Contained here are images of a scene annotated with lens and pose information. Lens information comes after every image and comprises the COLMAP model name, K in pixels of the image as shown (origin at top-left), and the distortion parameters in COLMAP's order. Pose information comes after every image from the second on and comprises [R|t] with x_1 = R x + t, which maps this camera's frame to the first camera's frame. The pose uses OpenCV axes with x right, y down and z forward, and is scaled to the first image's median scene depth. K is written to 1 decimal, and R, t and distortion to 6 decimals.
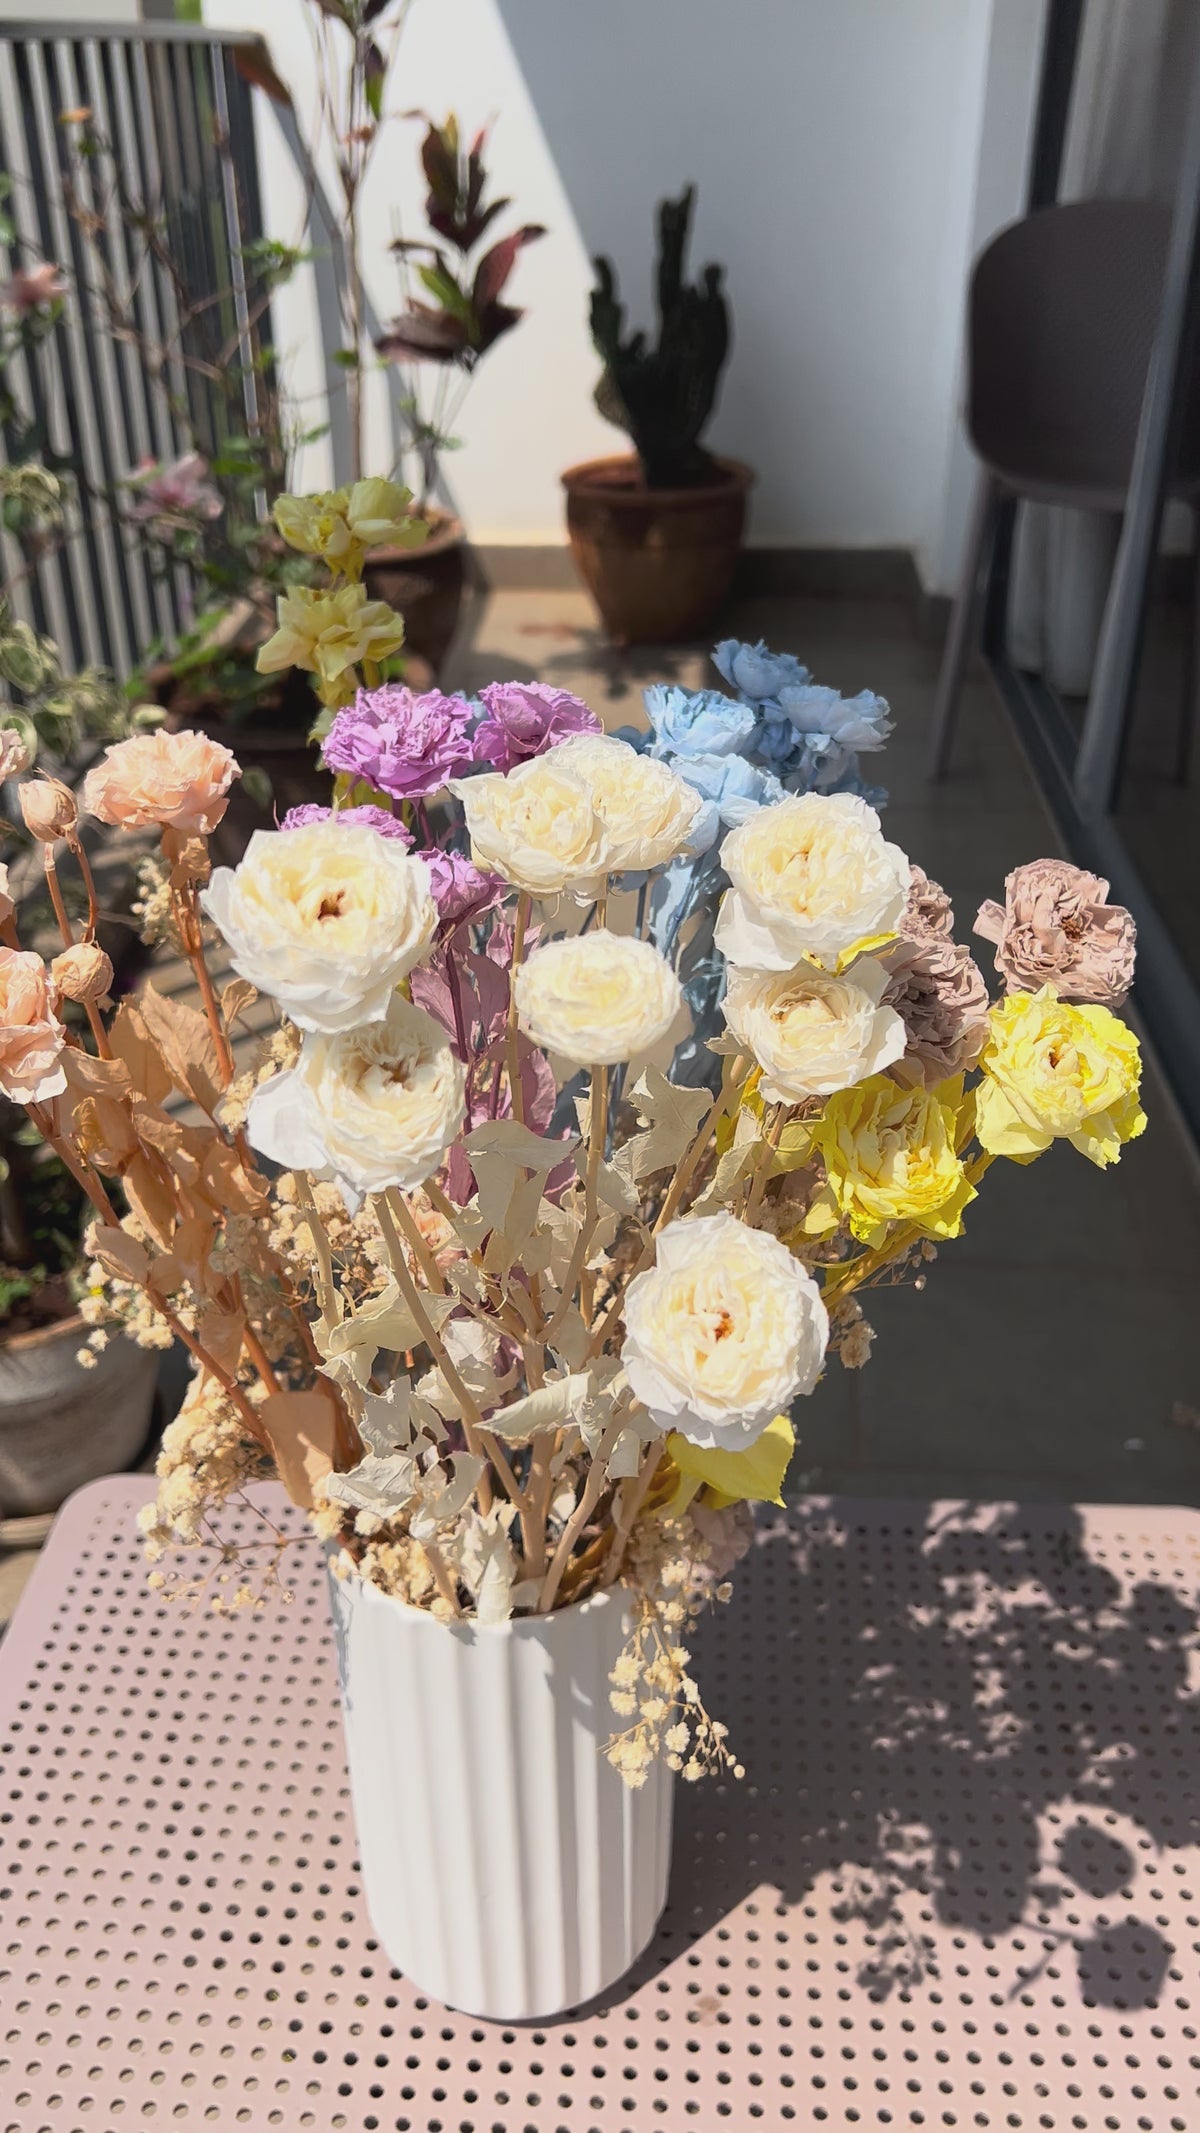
lens RADIAL K [[1806.0, 0, 611.8], [0, 1806.0, 1047.6], [0, 0, 1]] dist [0.009084, -0.020557]
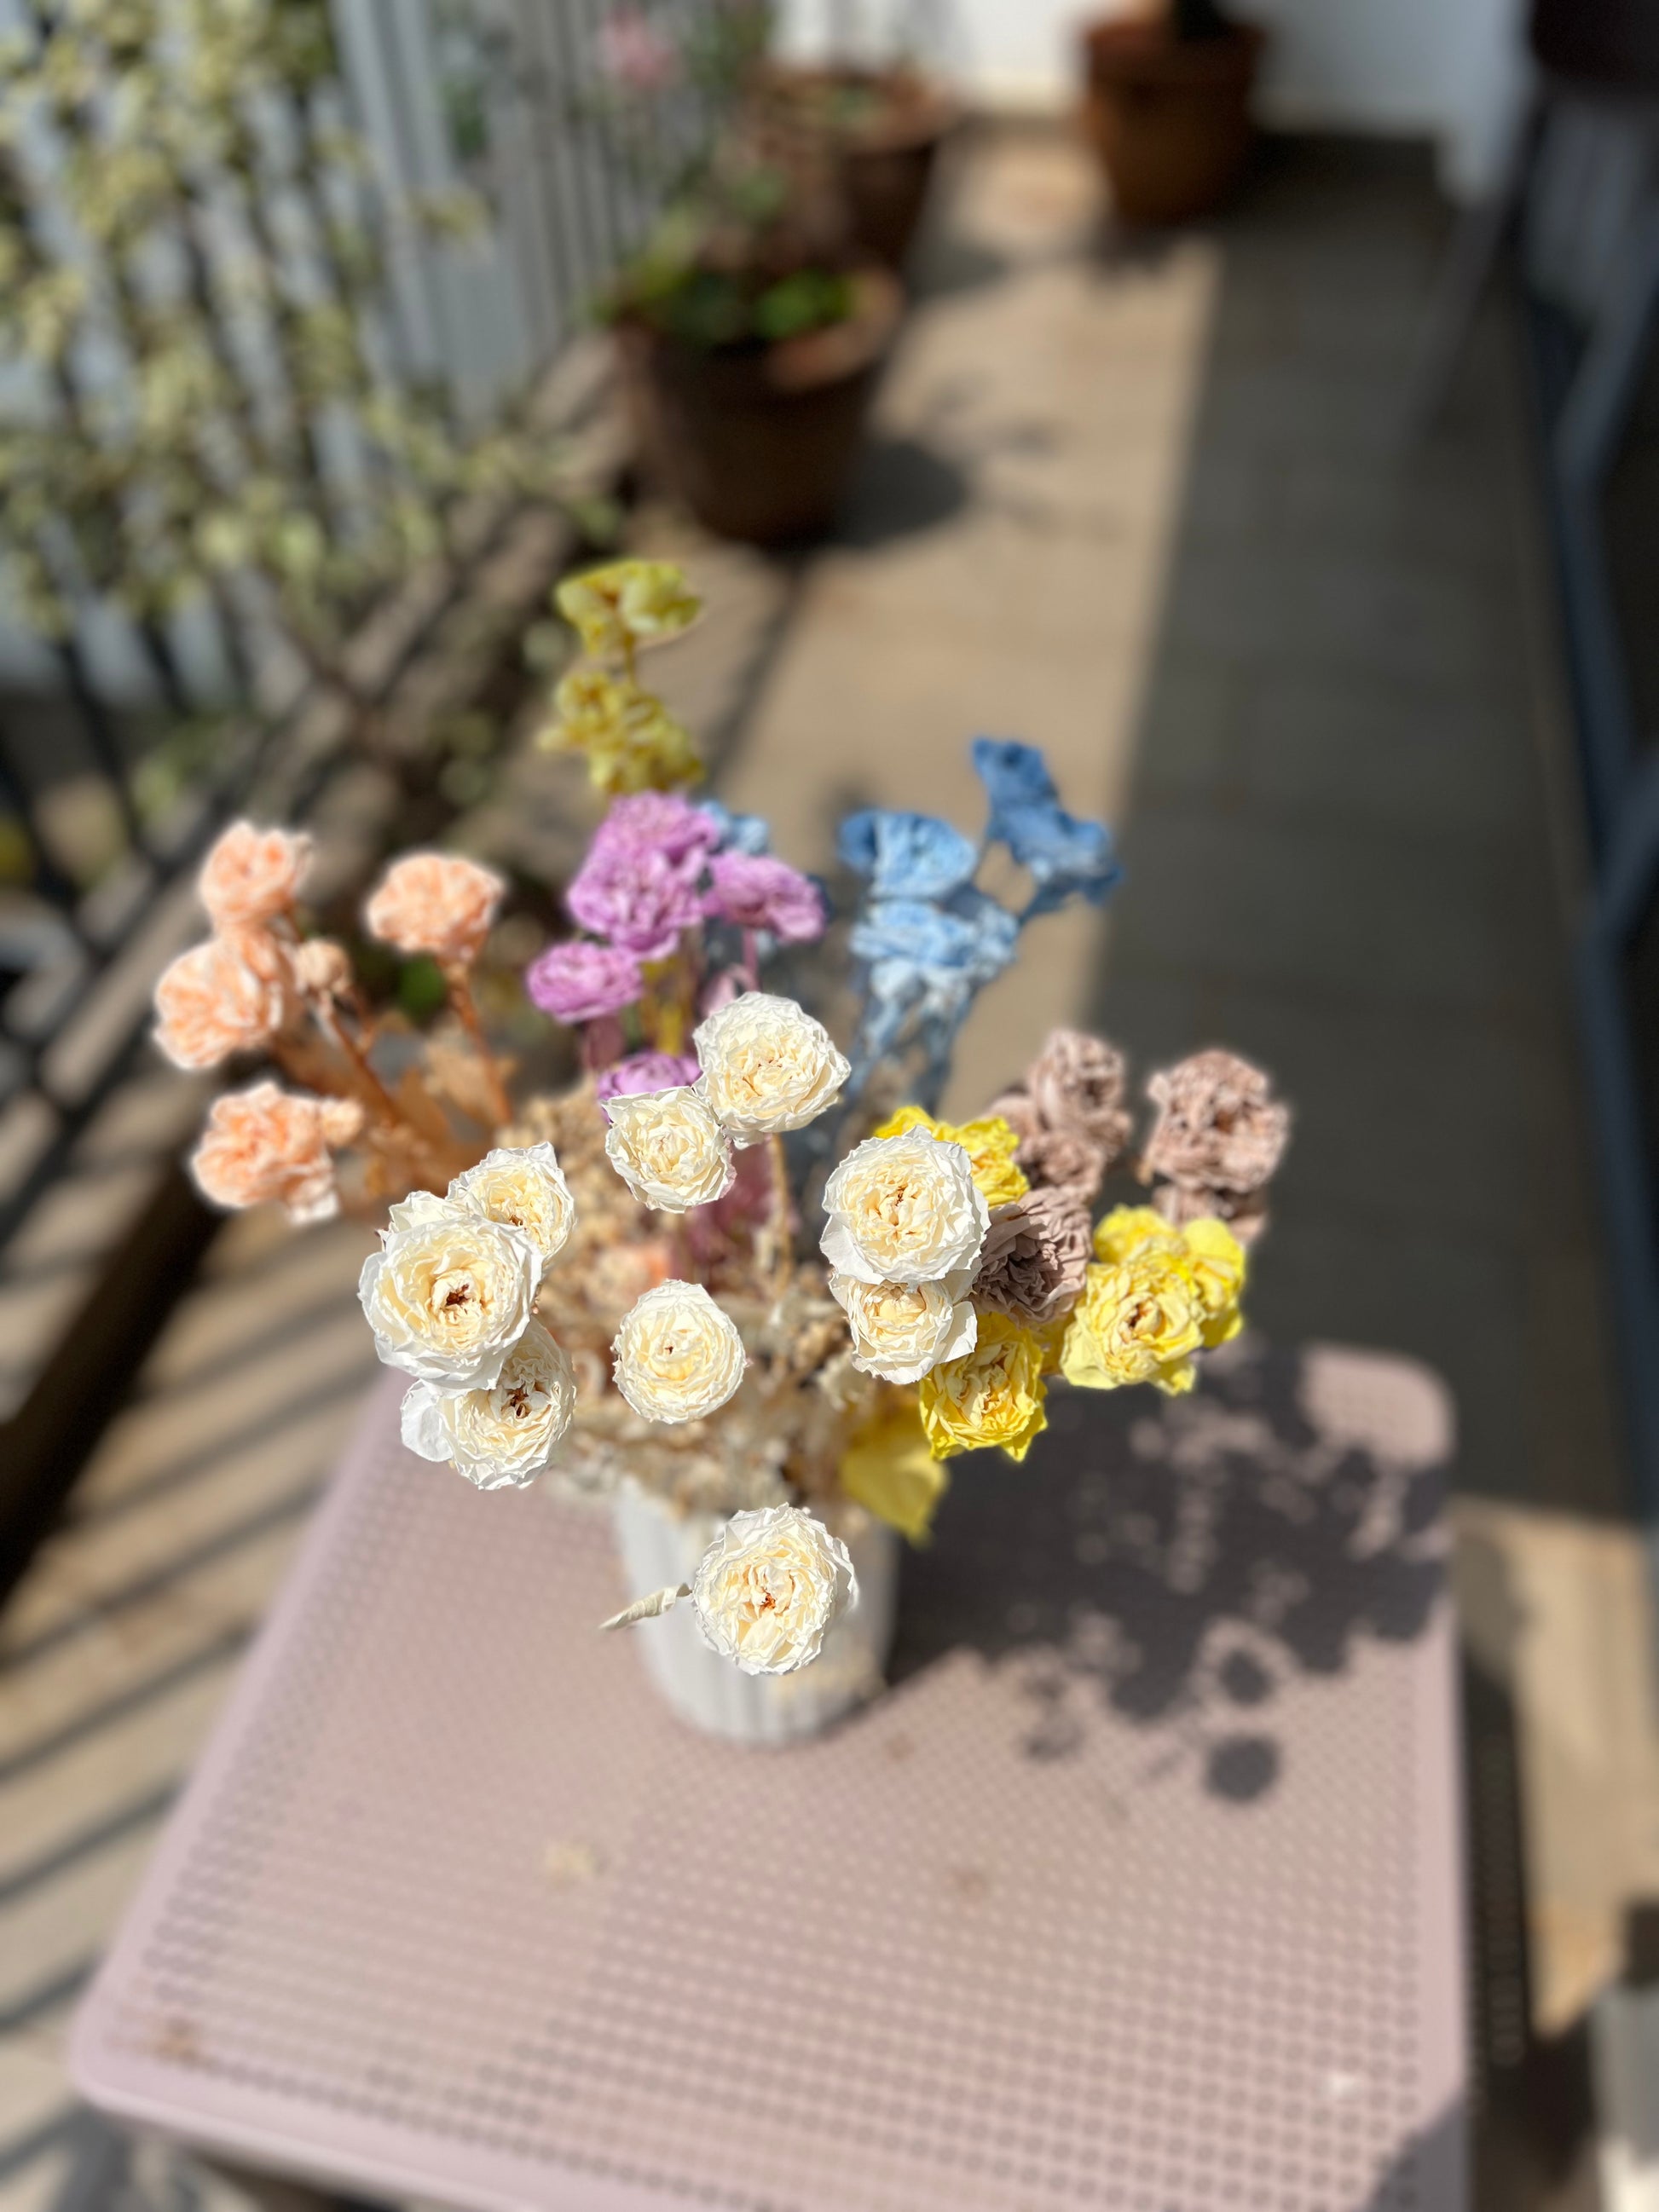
lens RADIAL K [[1694.9, 0, 847.7], [0, 1694.9, 1103.7], [0, 0, 1]] dist [0.041979, -0.052187]
pose [[0.986642, 0.110641, -0.119563, 0.105050], [-0.068860, 0.948429, 0.309421, -0.262923], [0.147631, -0.297055, 0.943379, -0.005857]]
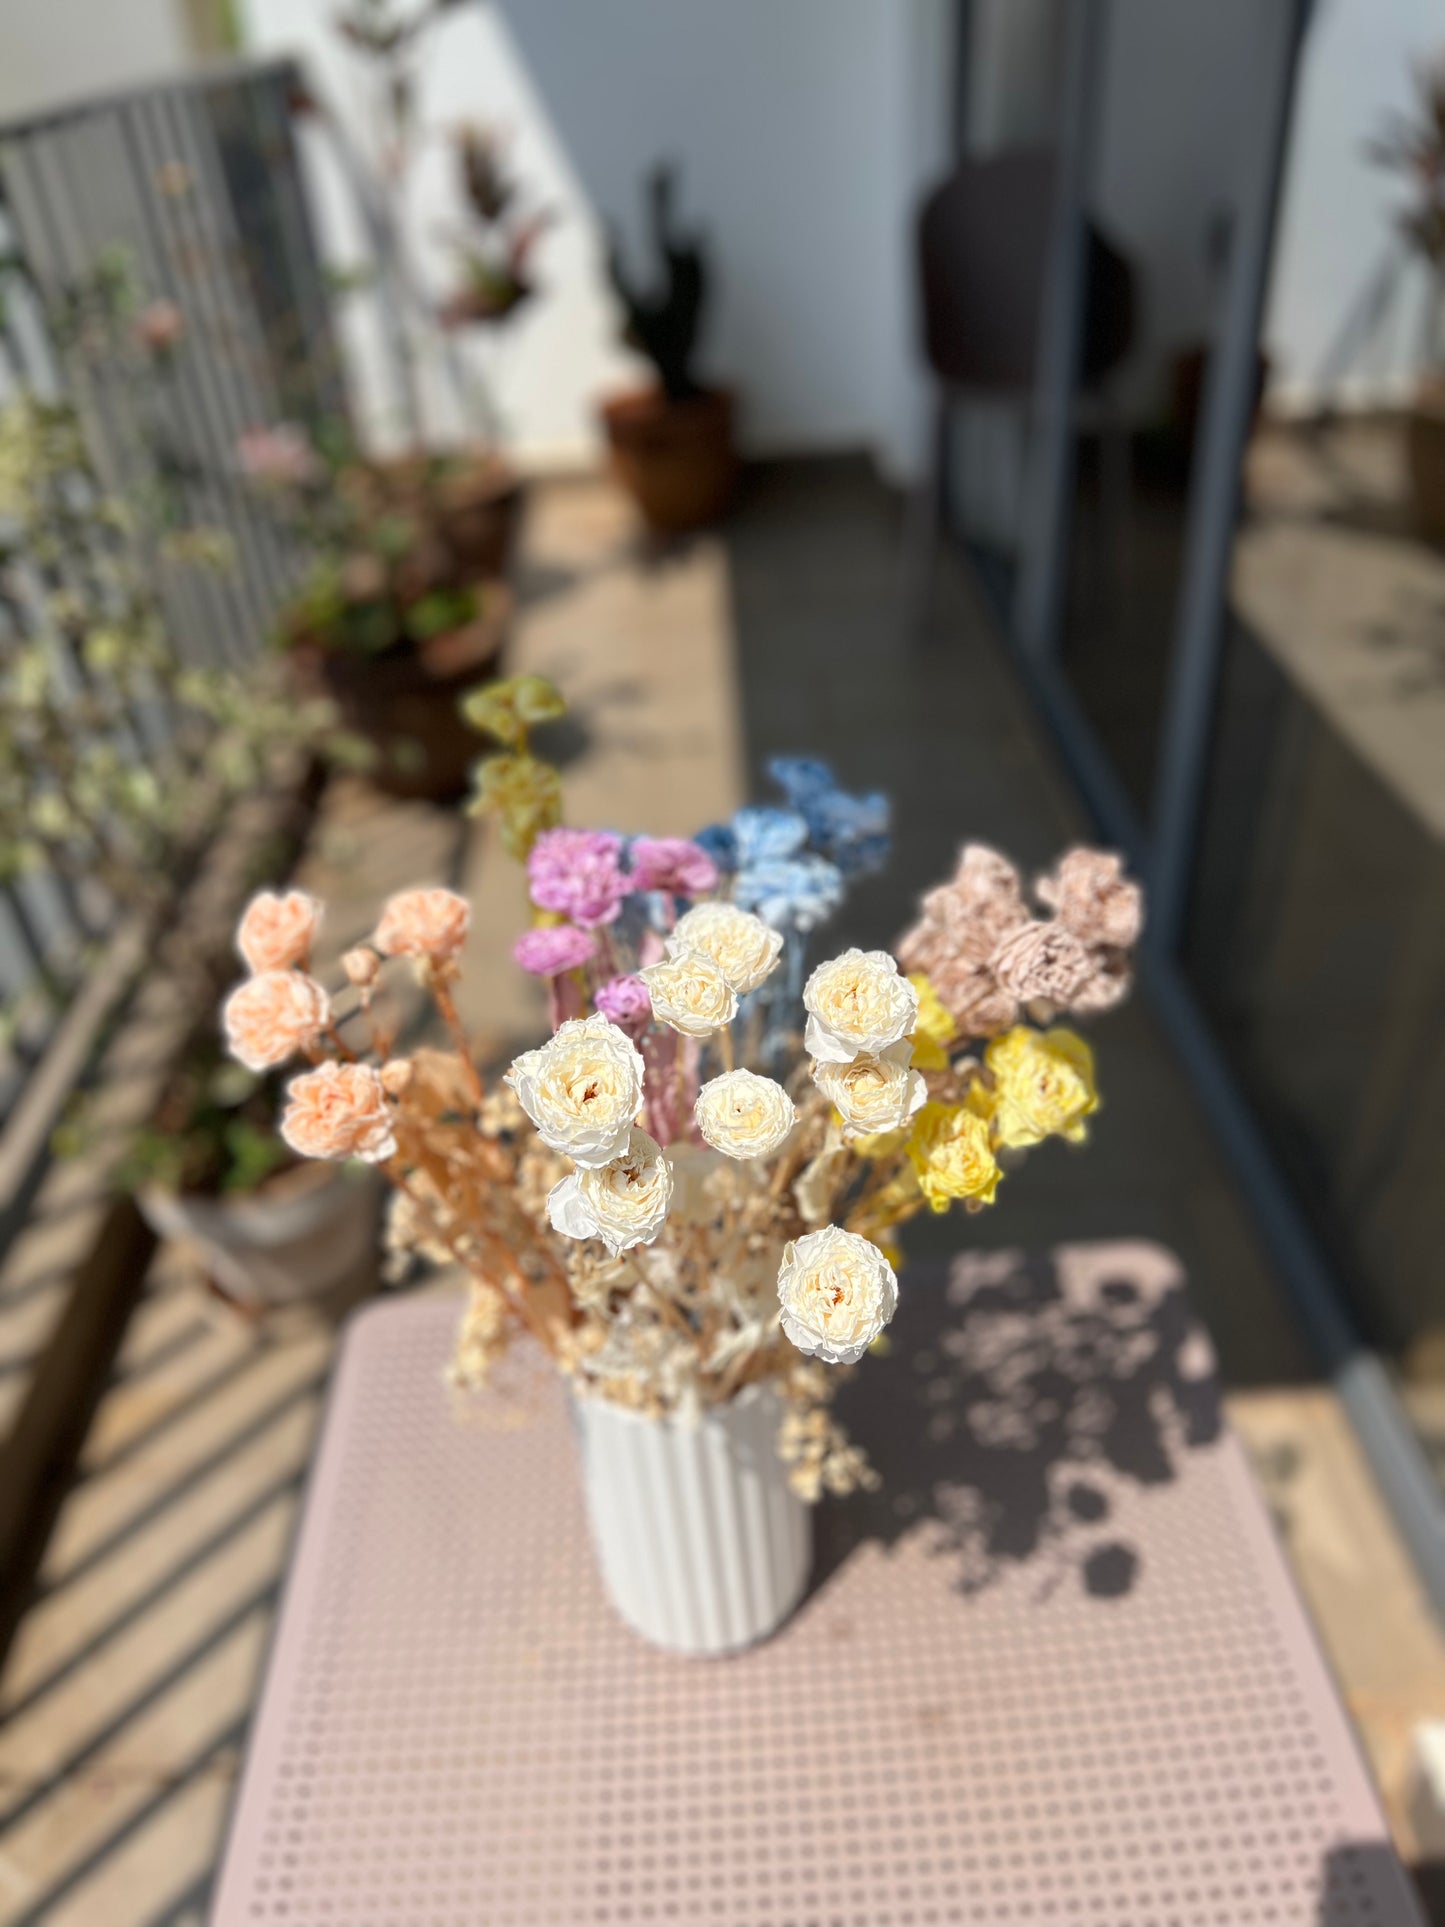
lens RADIAL K [[1476.4, 0, 743.0], [0, 1476.4, 954.3], [0, 0, 1]] dist [0.041979, -0.052187]
pose [[0.993949, -0.100509, 0.044306, -0.027245], [0.096144, 0.991148, 0.091558, -0.145473], [-0.053117, -0.086744, 0.994814, -0.172967]]
